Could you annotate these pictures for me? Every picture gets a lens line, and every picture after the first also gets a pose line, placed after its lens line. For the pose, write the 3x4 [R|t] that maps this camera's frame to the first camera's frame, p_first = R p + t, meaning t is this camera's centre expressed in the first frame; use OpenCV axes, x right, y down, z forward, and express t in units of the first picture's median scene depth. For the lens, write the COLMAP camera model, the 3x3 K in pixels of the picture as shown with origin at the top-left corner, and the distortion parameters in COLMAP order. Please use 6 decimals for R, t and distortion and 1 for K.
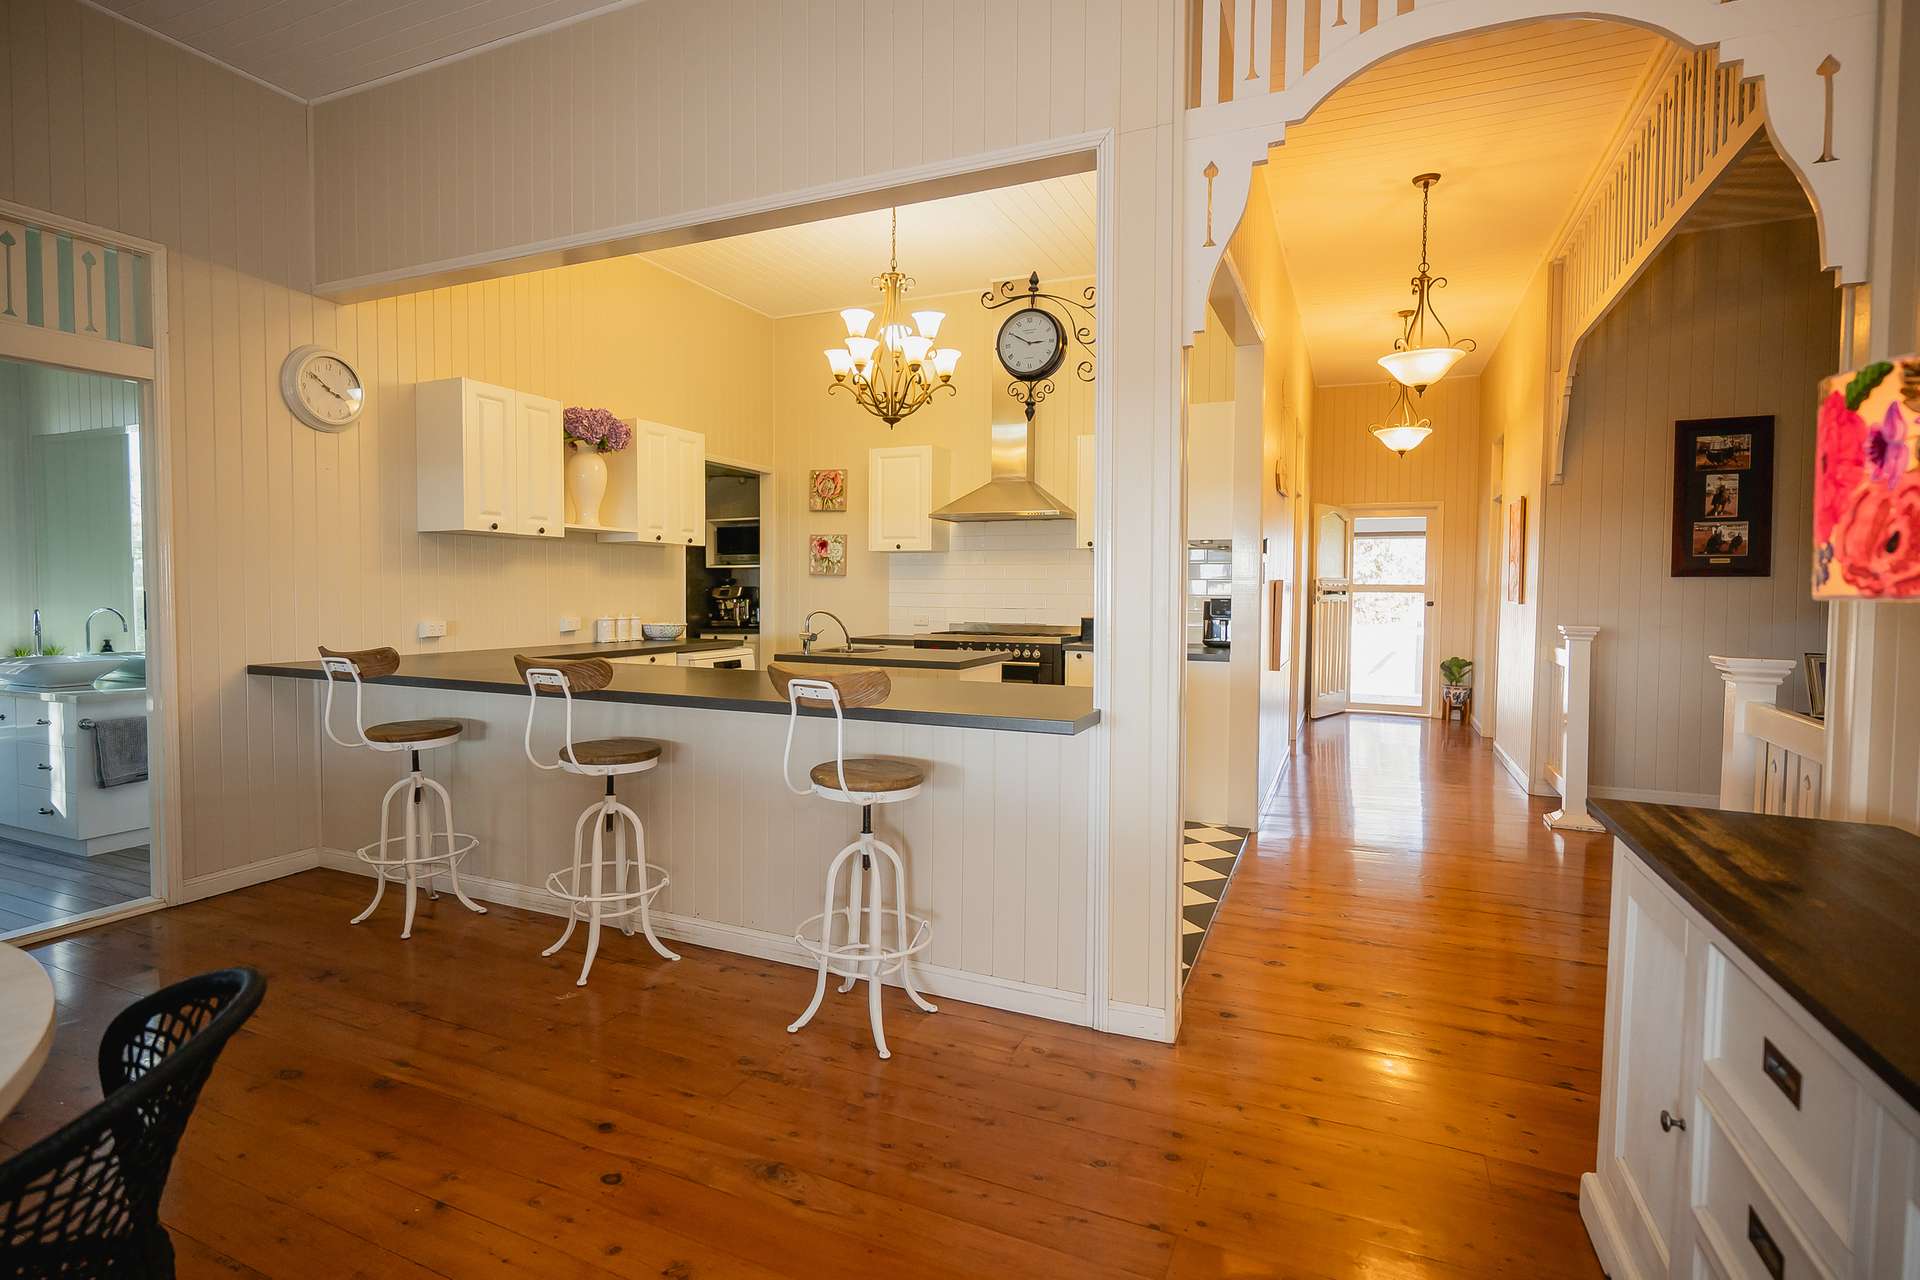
lens RADIAL K [[920.7, 0, 960.0], [0, 920.7, 640.0], [0, 0, 1]] dist [-0.002391, 0.000035]
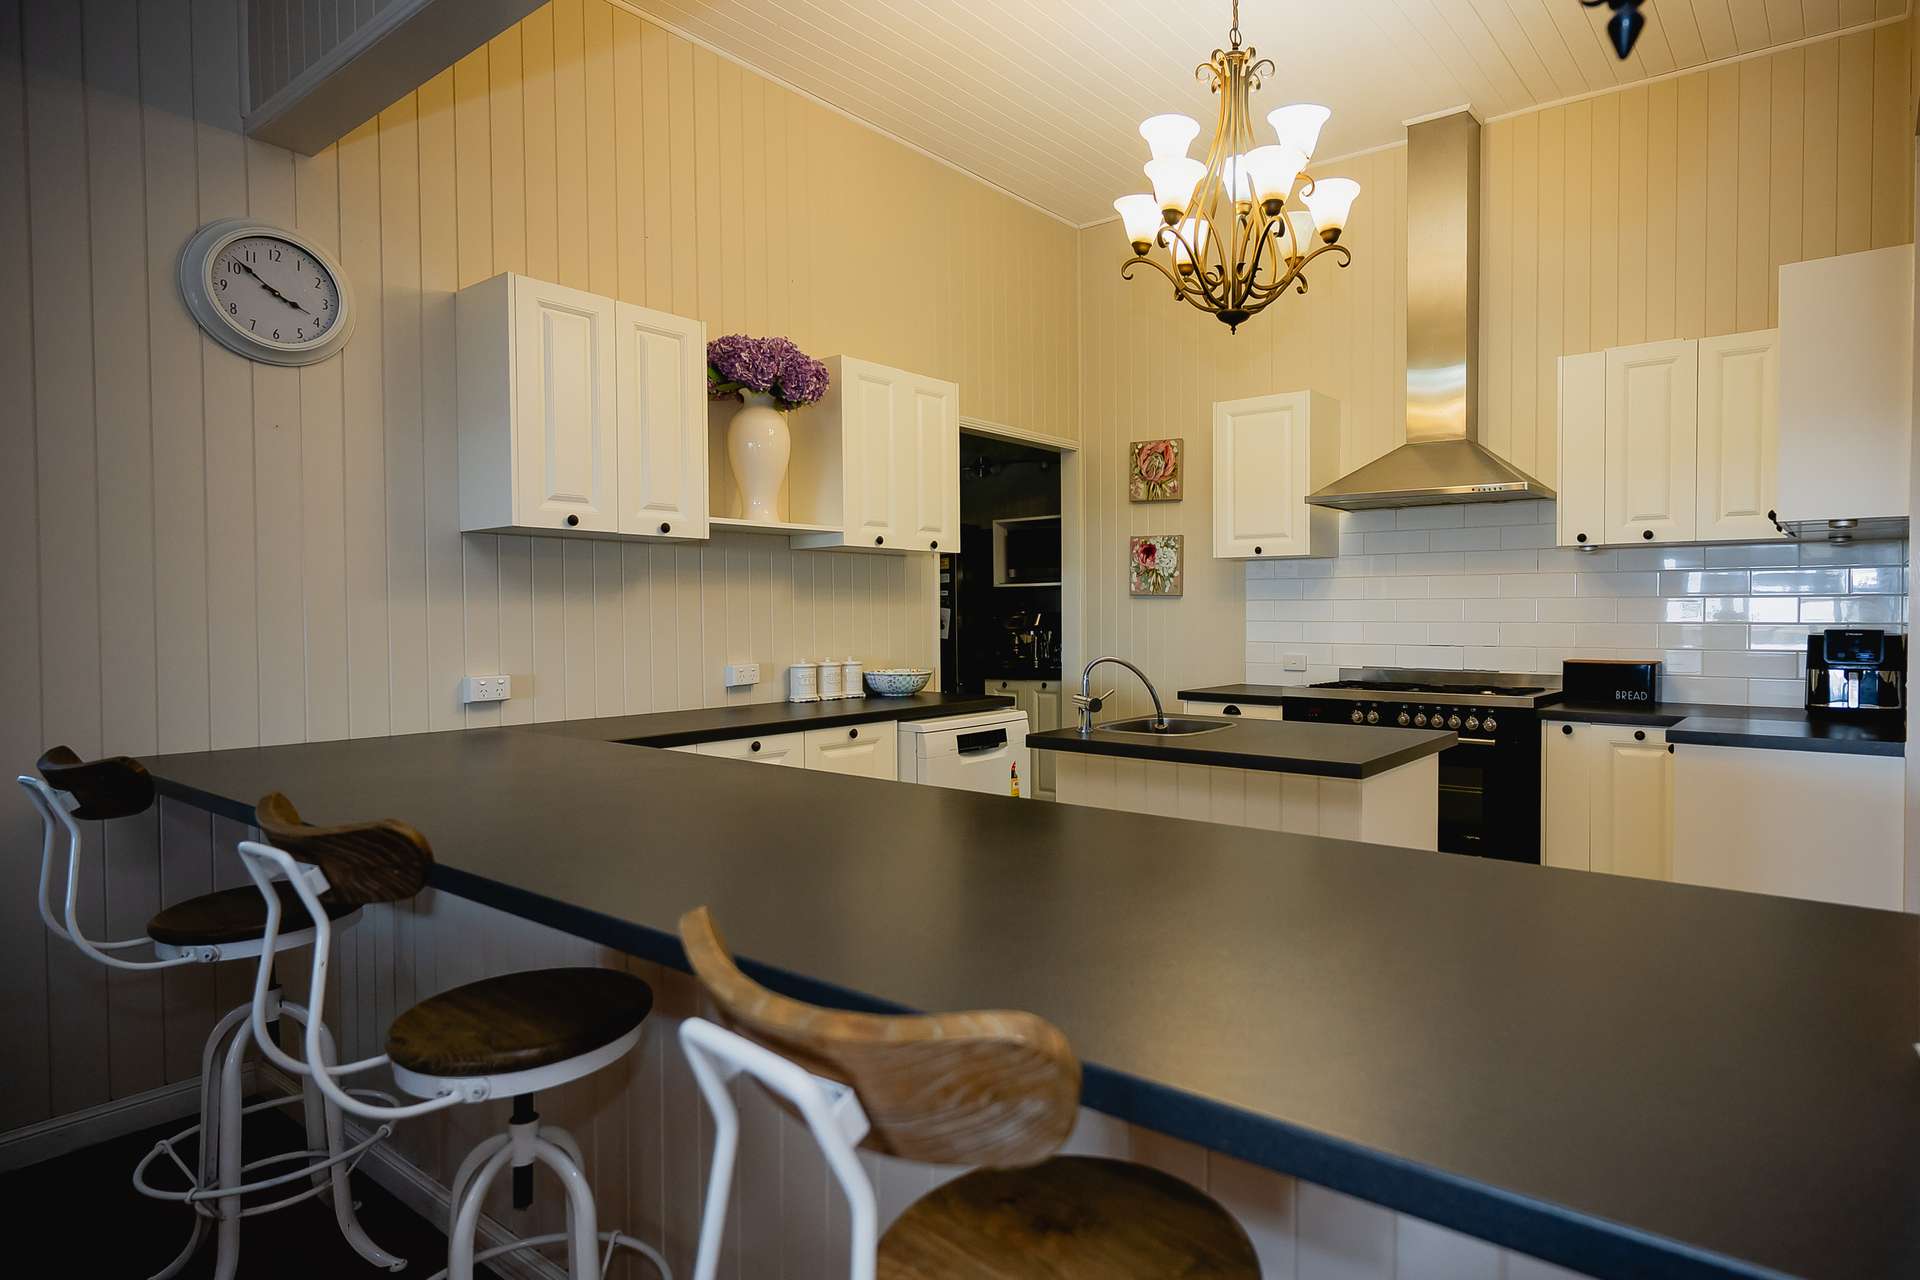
lens RADIAL K [[1011.2, 0, 1124.7], [0, 1011.2, 626.6], [0, 0, 1]] dist [-0.003575, -0.000167]
pose [[0.976141, -0.004686, -0.217086, -0.005195], [-0.004020, 0.999206, -0.039644, -0.022136], [0.217100, 0.039571, 0.975347, 0.331150]]
